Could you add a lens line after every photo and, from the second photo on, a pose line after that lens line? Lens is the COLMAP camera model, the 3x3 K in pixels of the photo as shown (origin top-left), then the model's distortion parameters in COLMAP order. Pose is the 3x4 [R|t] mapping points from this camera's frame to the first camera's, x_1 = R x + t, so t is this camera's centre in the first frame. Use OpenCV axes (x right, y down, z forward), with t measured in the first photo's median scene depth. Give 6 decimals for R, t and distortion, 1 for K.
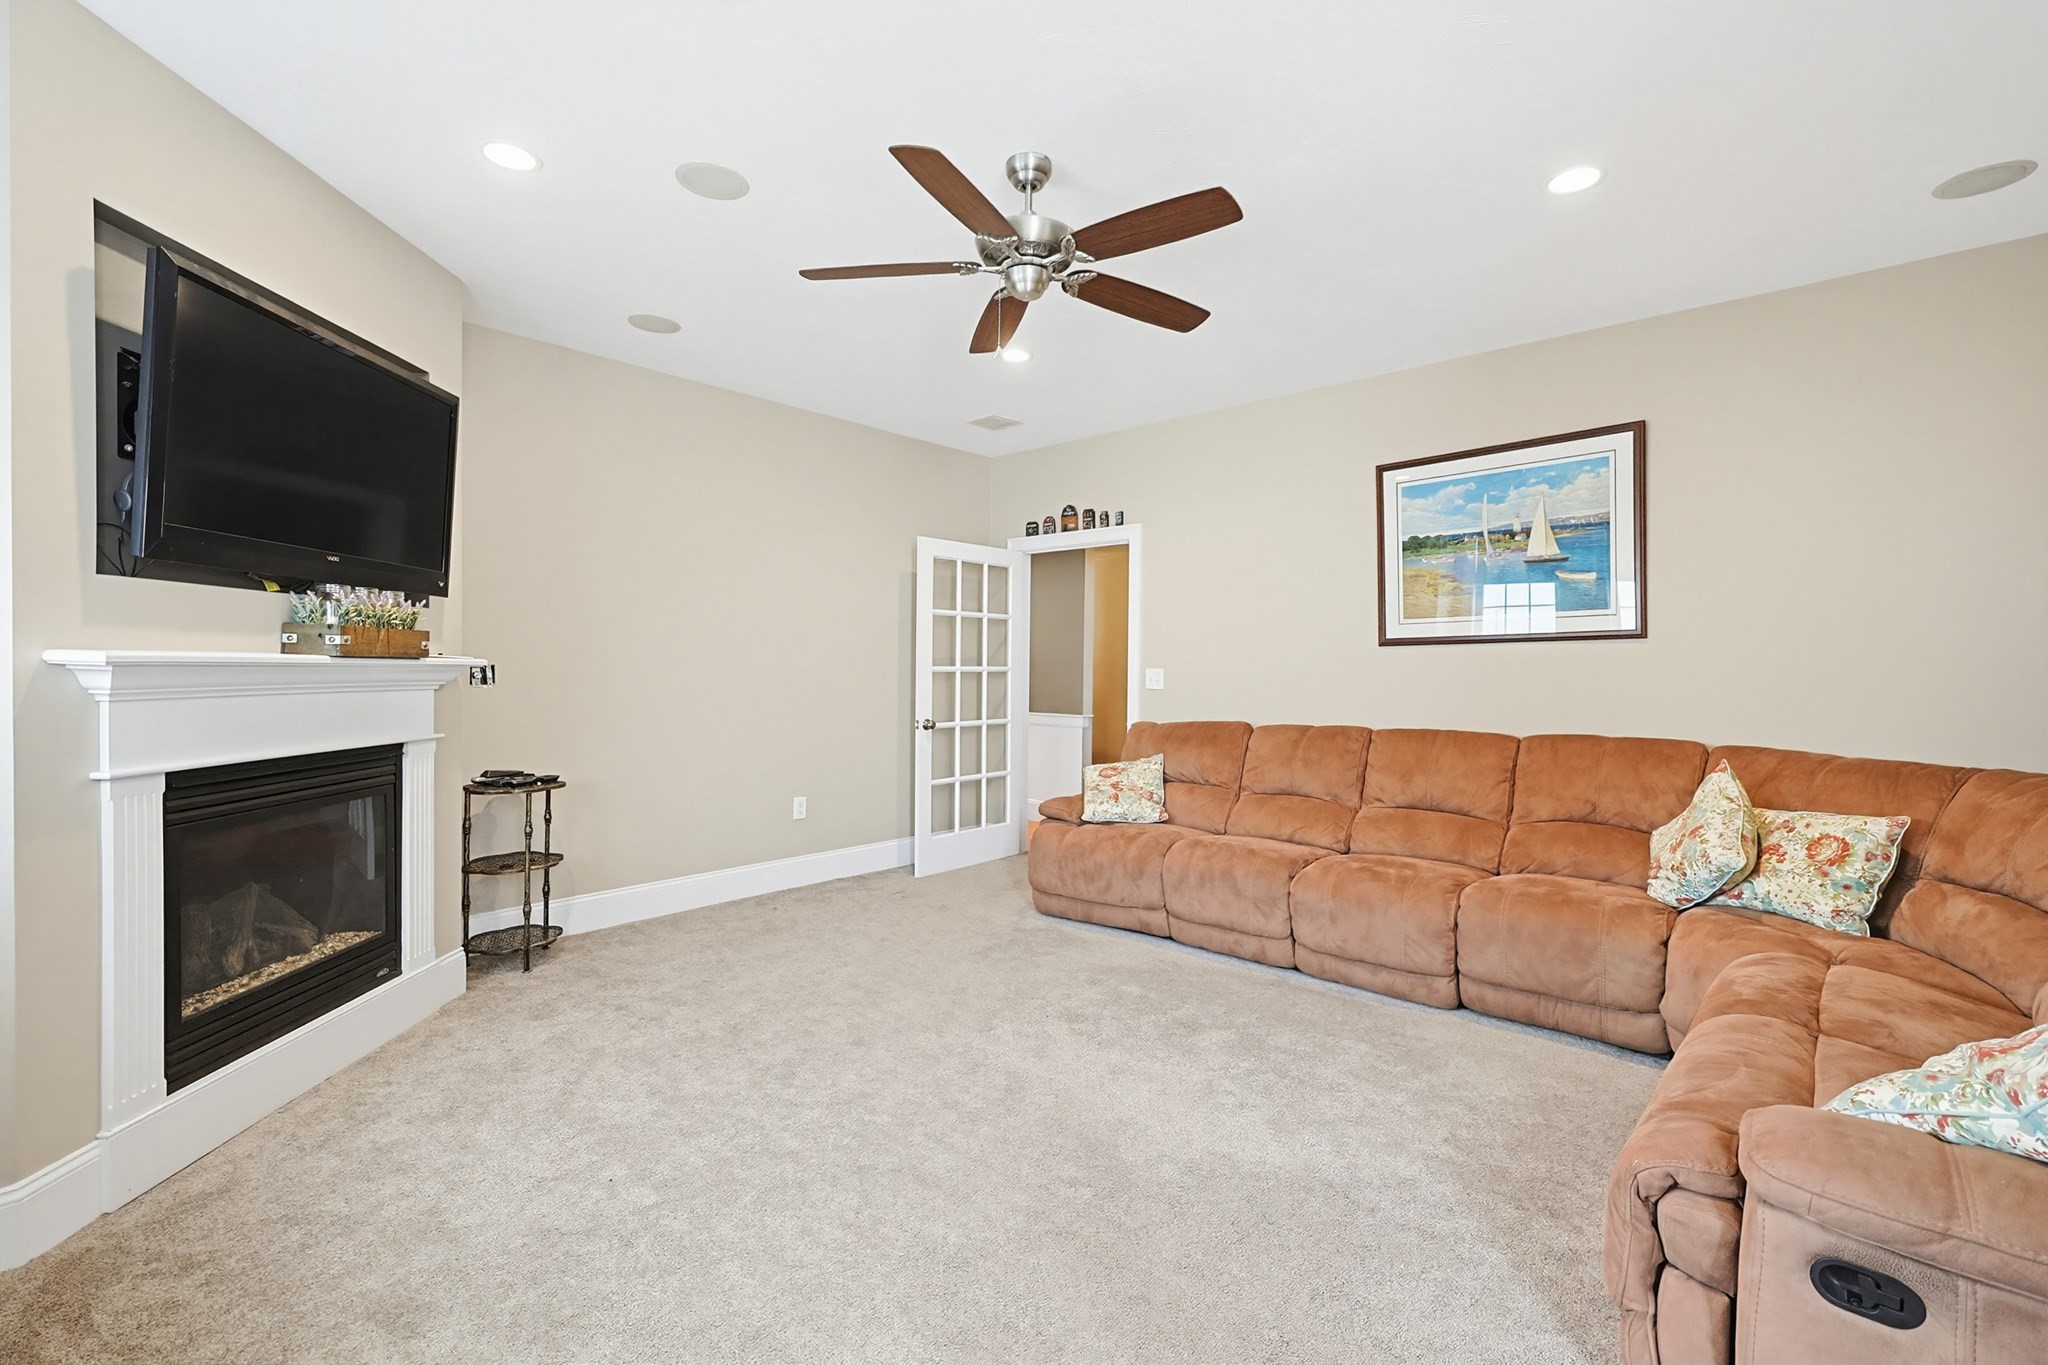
lens RADIAL K [[886.2, 0, 1027.6], [0, 886.2, 670.0], [0, 0, 1]] dist [0.002761, 0.000528]
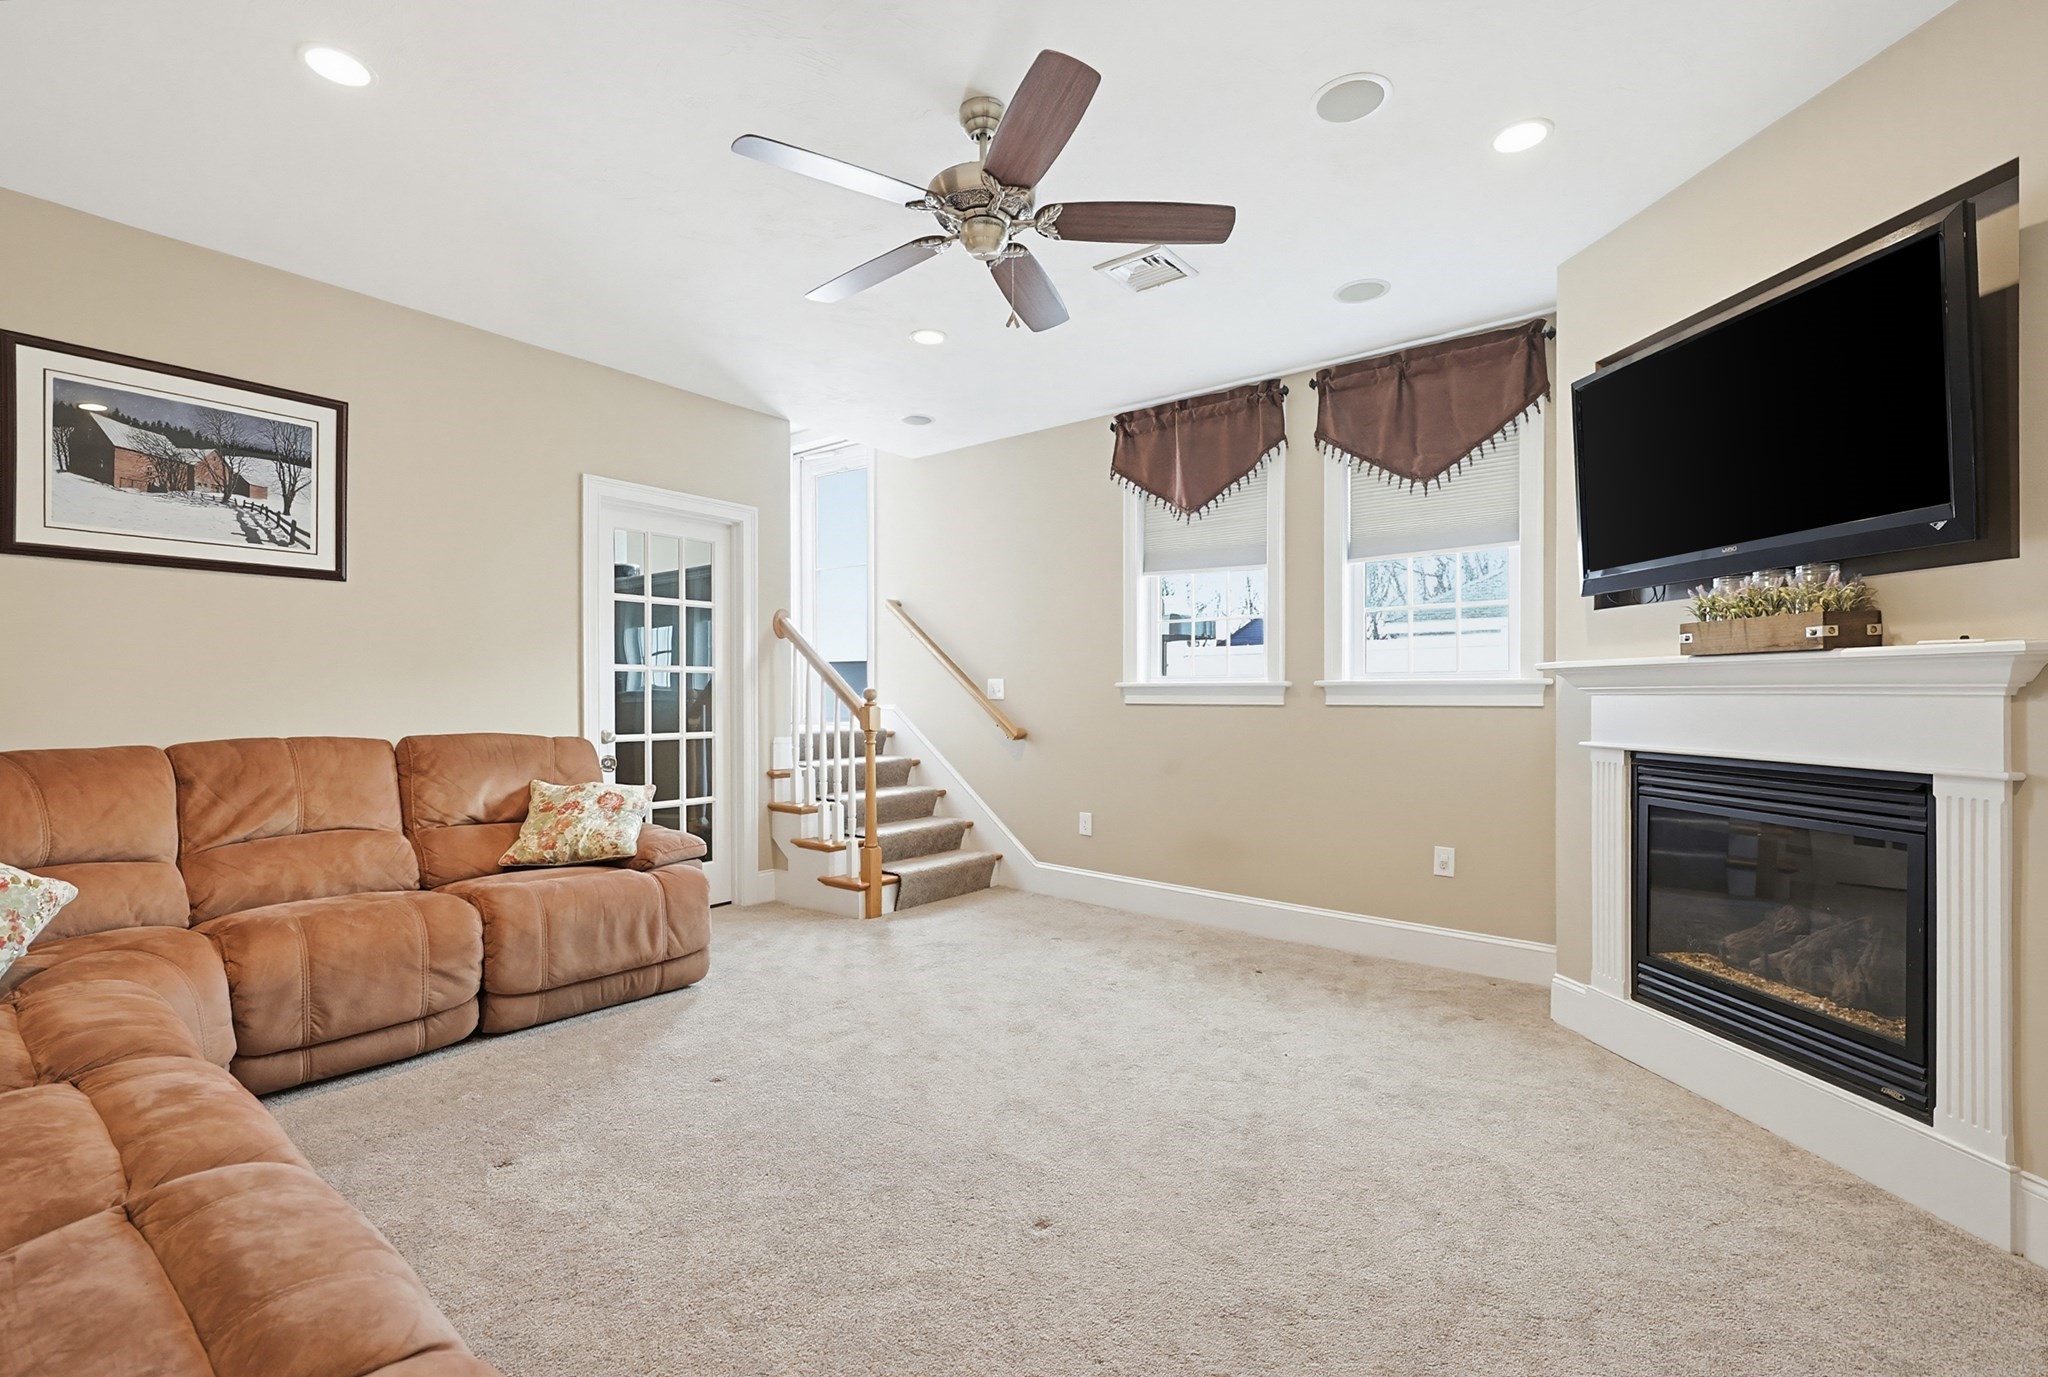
lens RADIAL K [[860.5, 0, 1024.0], [0, 860.5, 688.5], [0, 0, 1]] dist [-0.000024, -0.000011]
pose [[-0.991768, -0.005048, -0.127945, 0.063897], [-0.006203, 0.999944, 0.008625, 0.017864], [0.127894, 0.009347, -0.991744, 1.900742]]
